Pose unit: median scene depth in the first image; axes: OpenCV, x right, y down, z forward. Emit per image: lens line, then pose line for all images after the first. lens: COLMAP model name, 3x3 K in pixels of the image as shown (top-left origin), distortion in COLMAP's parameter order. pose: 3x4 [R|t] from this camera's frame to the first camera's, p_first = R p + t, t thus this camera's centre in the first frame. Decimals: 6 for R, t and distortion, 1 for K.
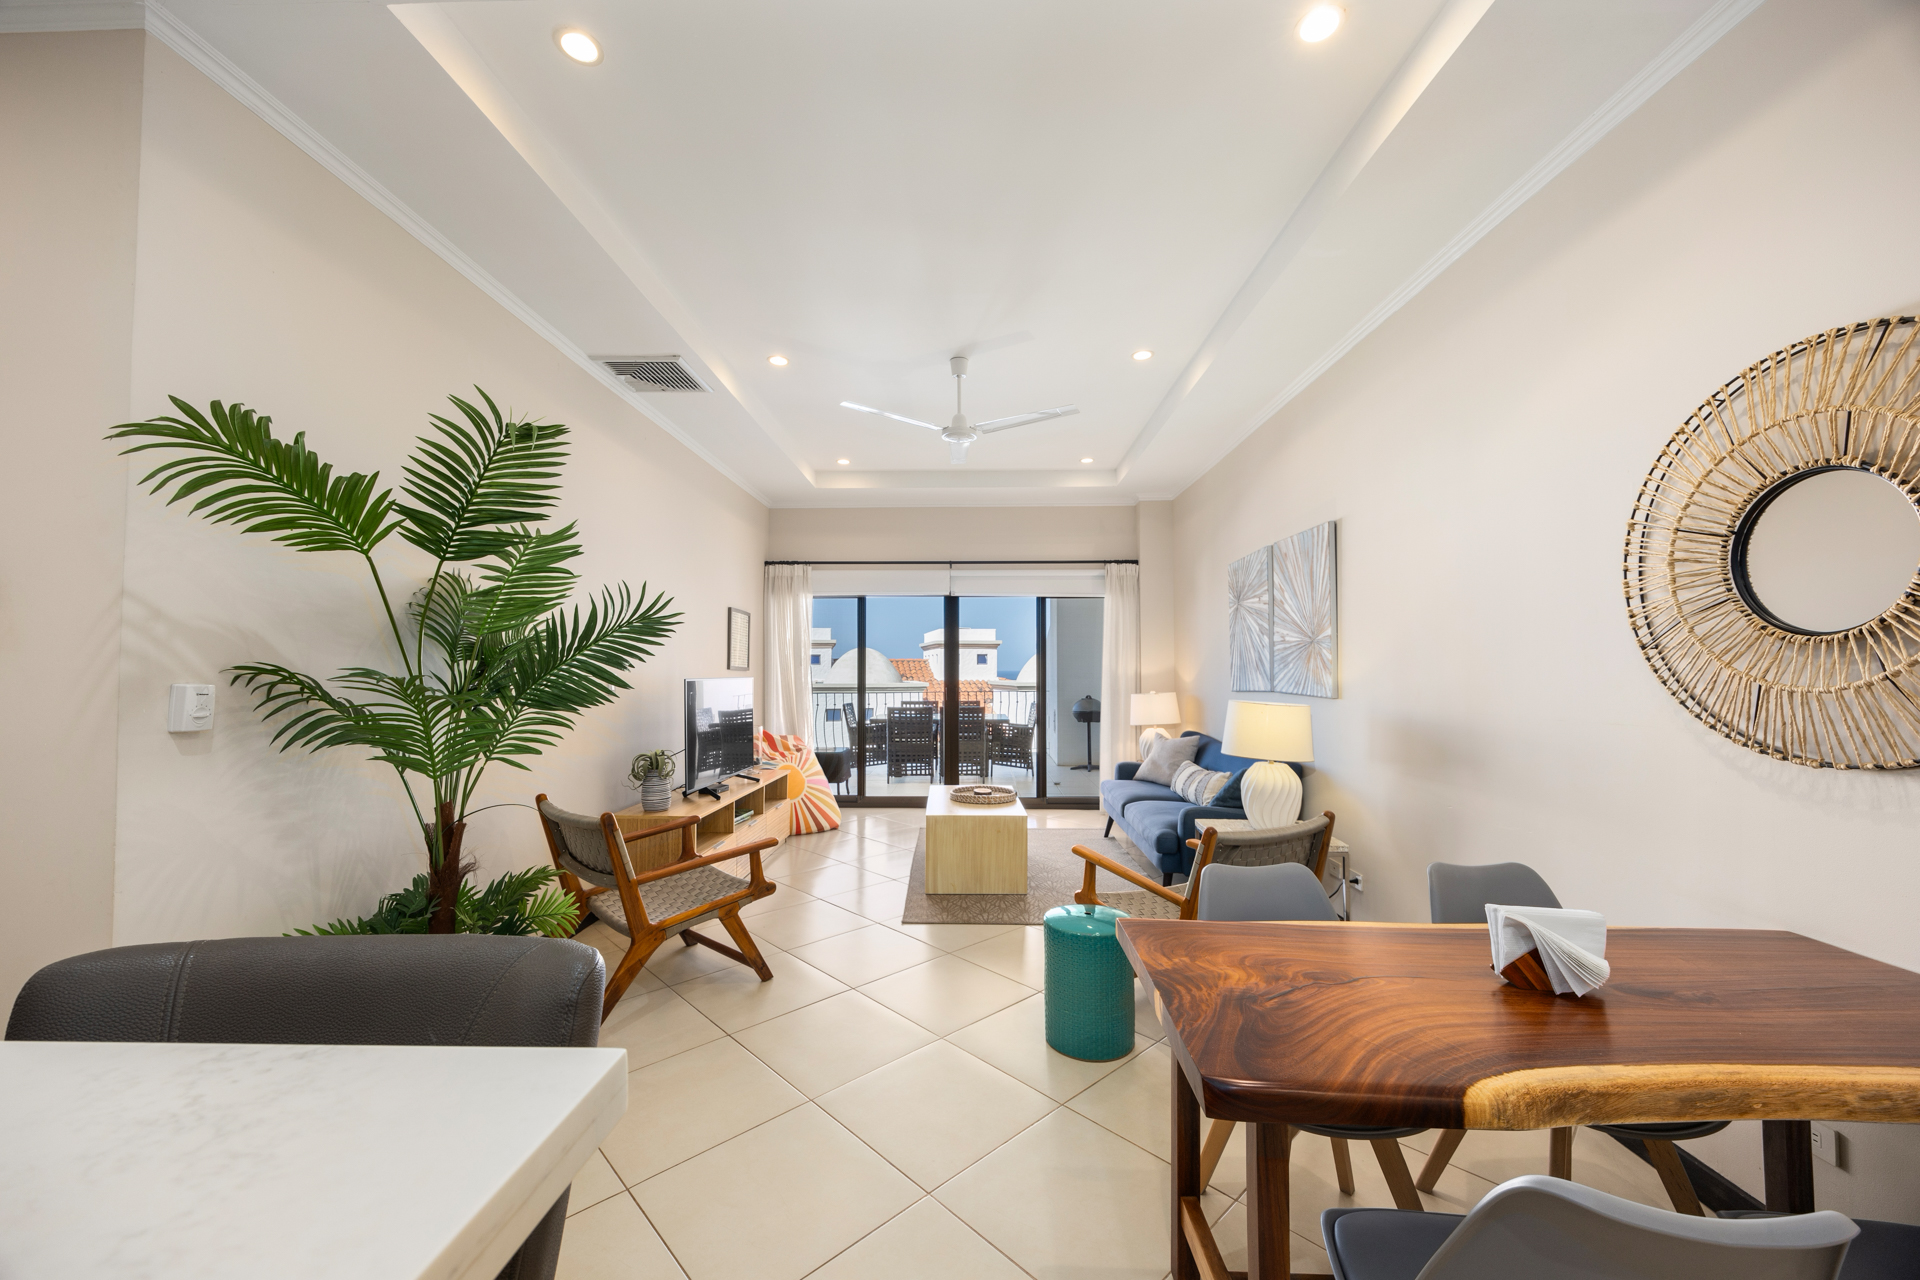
lens RADIAL K [[730.3, 0, 954.0], [0, 730.3, 643.0], [0, 0, 1]] dist [-0.001766, -0.000633]
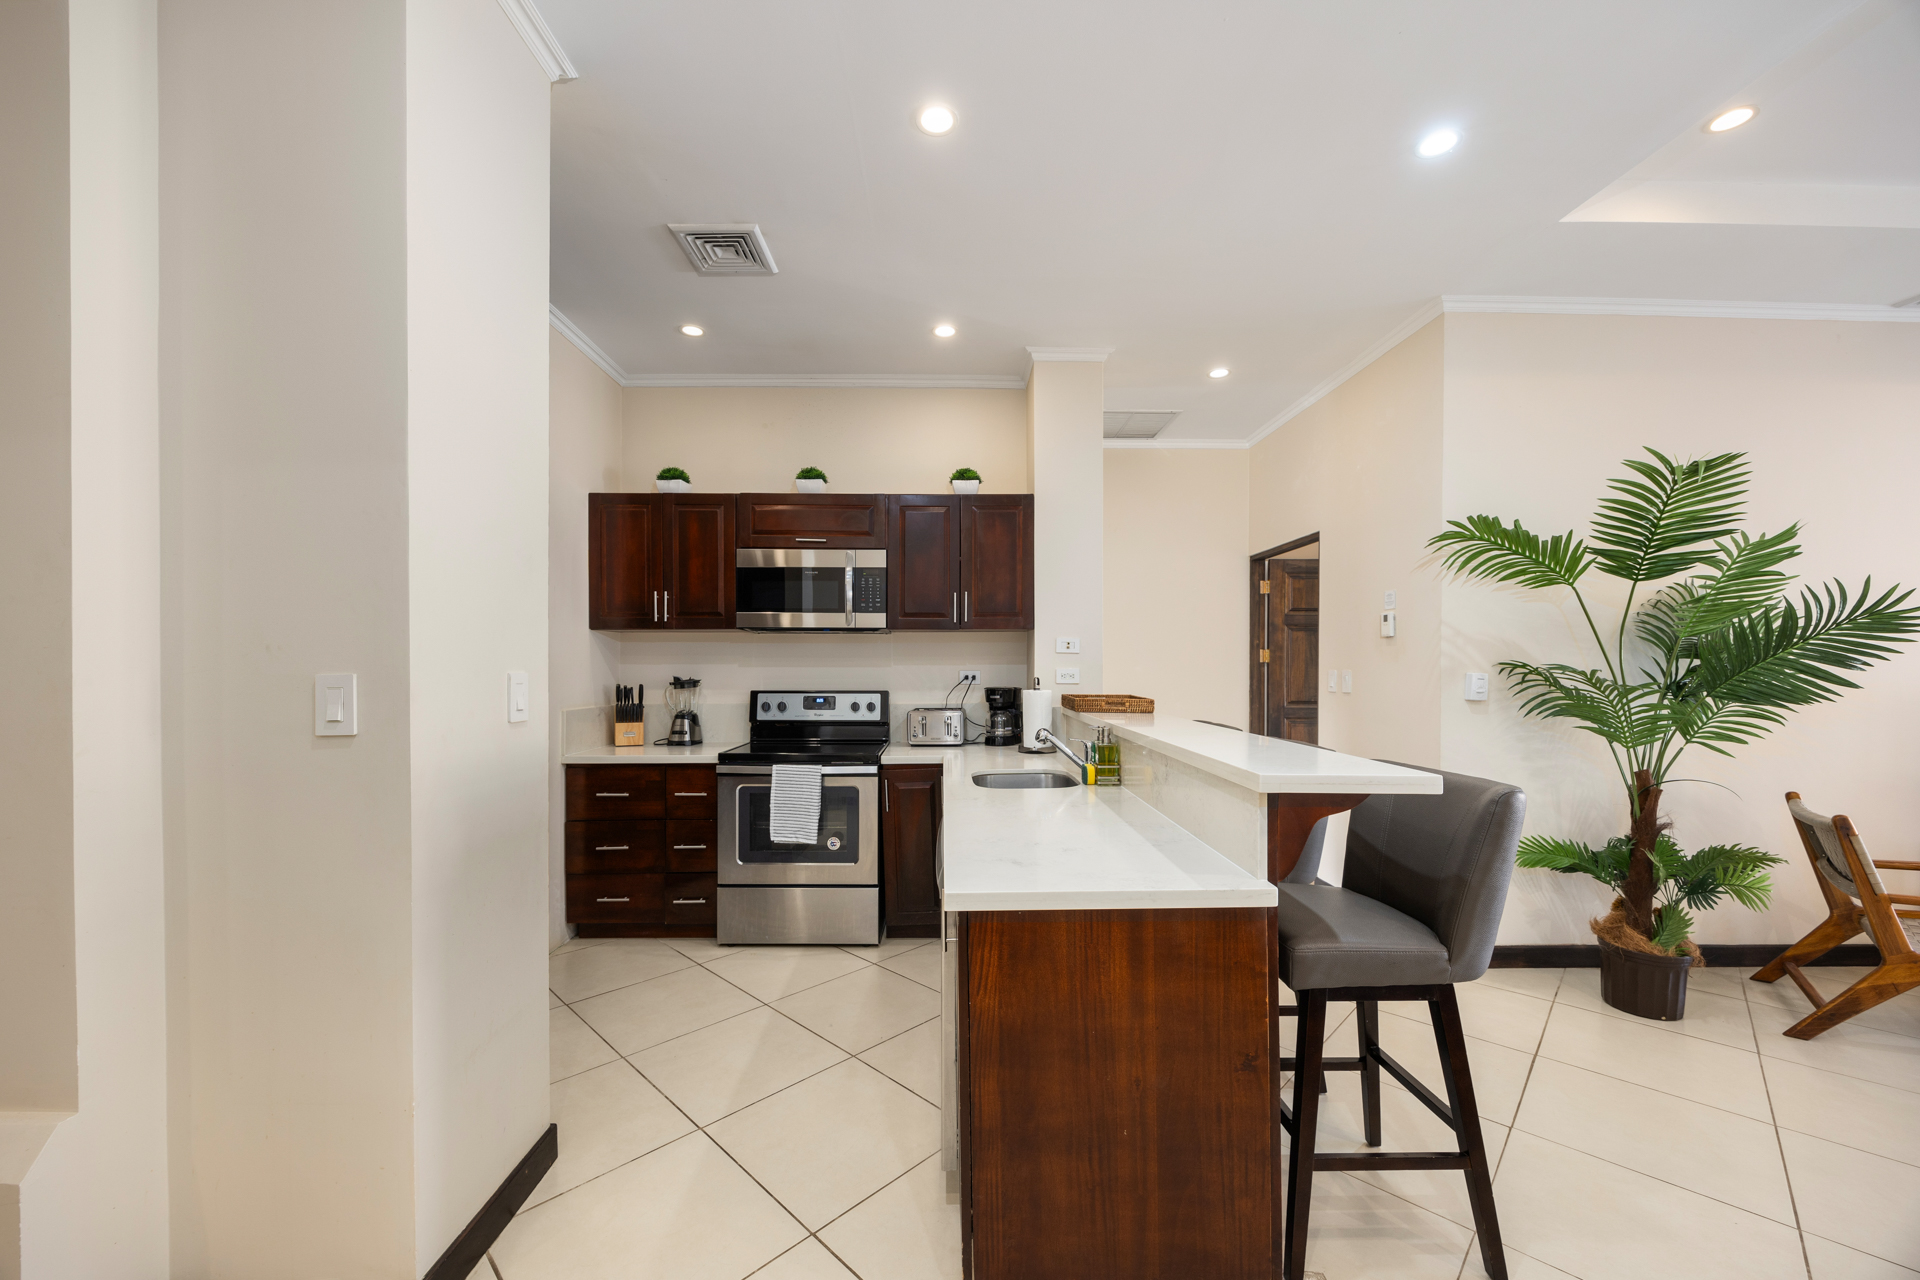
lens RADIAL K [[739.4, 0, 948.9], [0, 739.4, 665.3], [0, 0, 1]] dist [-0.001781, -0.000617]
pose [[0.043478, 0.007656, -0.999025, 0.475260], [0.027442, 0.999584, 0.008855, -0.008560], [0.998677, -0.027801, 0.043250, -0.236424]]
